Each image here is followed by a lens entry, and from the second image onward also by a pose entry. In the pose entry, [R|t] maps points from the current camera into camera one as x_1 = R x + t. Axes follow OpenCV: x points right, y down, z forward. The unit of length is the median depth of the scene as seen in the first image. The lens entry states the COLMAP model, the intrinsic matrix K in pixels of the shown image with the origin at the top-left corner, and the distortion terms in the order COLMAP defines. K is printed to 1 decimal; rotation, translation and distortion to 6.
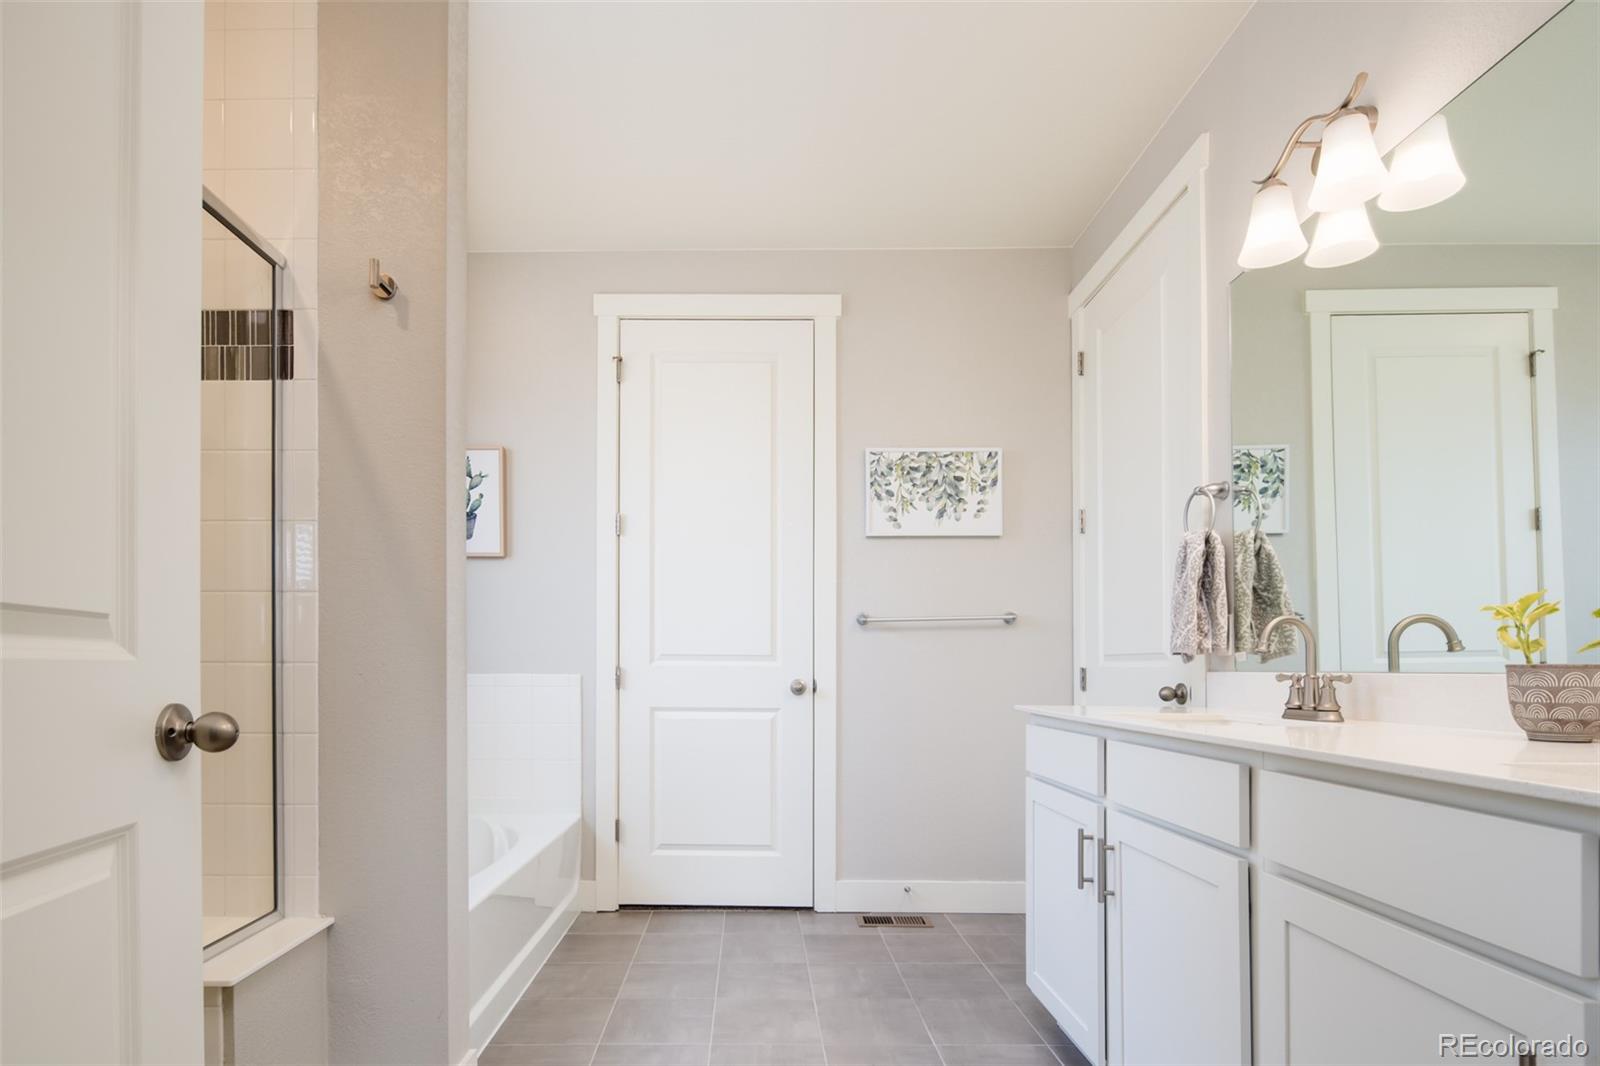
lens RADIAL K [[820.4, 0, 809.6], [0, 820.4, 662.1], [0, 0, 1]] dist [0.001736, -0.001335]
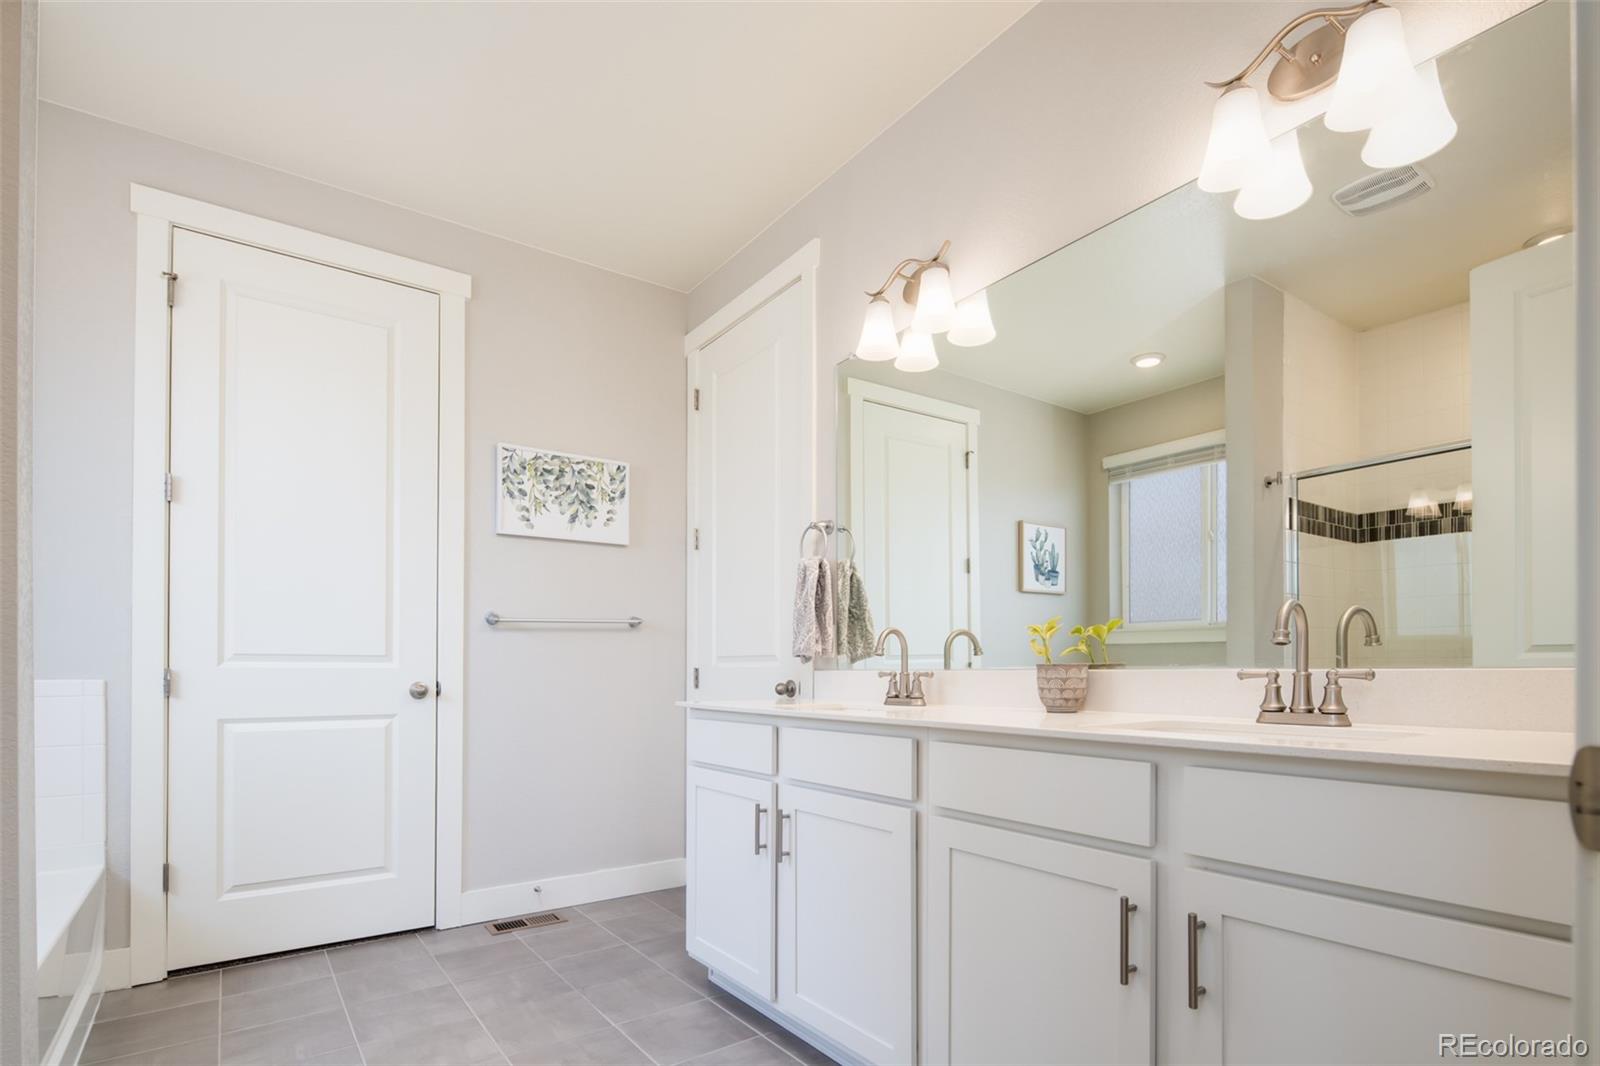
lens RADIAL K [[788.2, 0, 800.0], [0, 788.2, 671.8], [0, 0, 1]] dist [0.004016, -0.001481]
pose [[0.807500, -0.007571, 0.589820, -0.203643], [0.001178, 0.999936, 0.011222, 0.000291], [-0.589867, -0.008367, 0.807457, 0.034925]]
